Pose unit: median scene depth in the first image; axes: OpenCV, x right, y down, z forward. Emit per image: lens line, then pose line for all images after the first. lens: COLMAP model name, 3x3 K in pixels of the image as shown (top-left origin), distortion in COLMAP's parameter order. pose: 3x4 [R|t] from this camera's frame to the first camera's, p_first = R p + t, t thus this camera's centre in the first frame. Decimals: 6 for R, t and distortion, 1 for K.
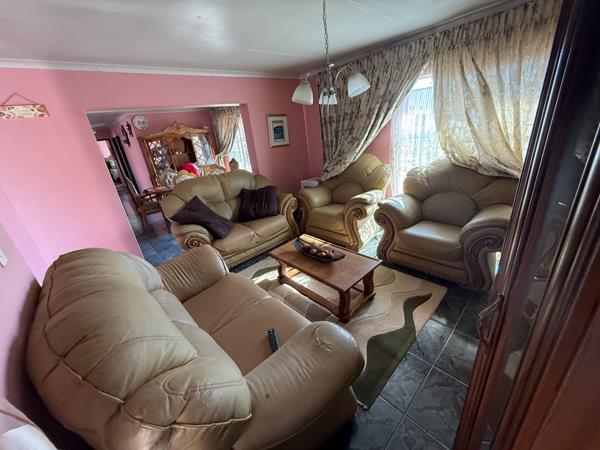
lens RADIAL K [[237.7, 0, 298.3], [0, 237.7, 223.8], [0, 0, 1]] dist [-0.001652, 0.000223]
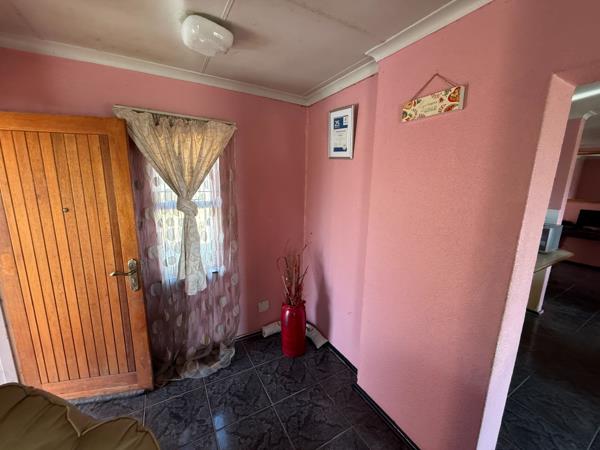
lens RADIAL K [[237.7, 0, 298.3], [0, 237.7, 223.8], [0, 0, 1]] dist [-0.001652, 0.000223]
pose [[-0.230406, 0.293840, -0.927670, -0.317837], [-0.351497, 0.863822, 0.360918, -0.208088], [0.907394, 0.409230, -0.095746, 0.561697]]
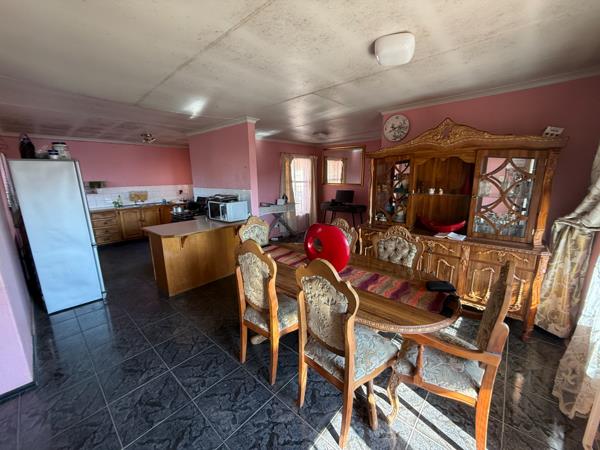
lens RADIAL K [[237.7, 0, 298.3], [0, 237.7, 223.8], [0, 0, 1]] dist [-0.001652, 0.000223]
pose [[0.100667, 0.312312, -0.944631, -0.165642], [-0.366674, 0.894267, 0.256585, -0.498331], [0.924887, 0.320542, 0.204540, 1.306116]]
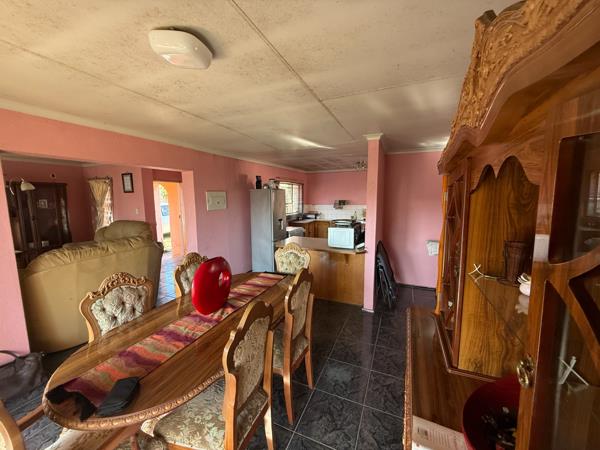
lens RADIAL K [[237.7, 0, 298.3], [0, 237.7, 223.8], [0, 0, 1]] dist [-0.001652, 0.000223]
pose [[-0.908579, 0.168189, -0.382357, -0.673813], [-0.045144, 0.870459, 0.490167, -0.709910], [0.415267, 0.462617, -0.783288, 1.934647]]
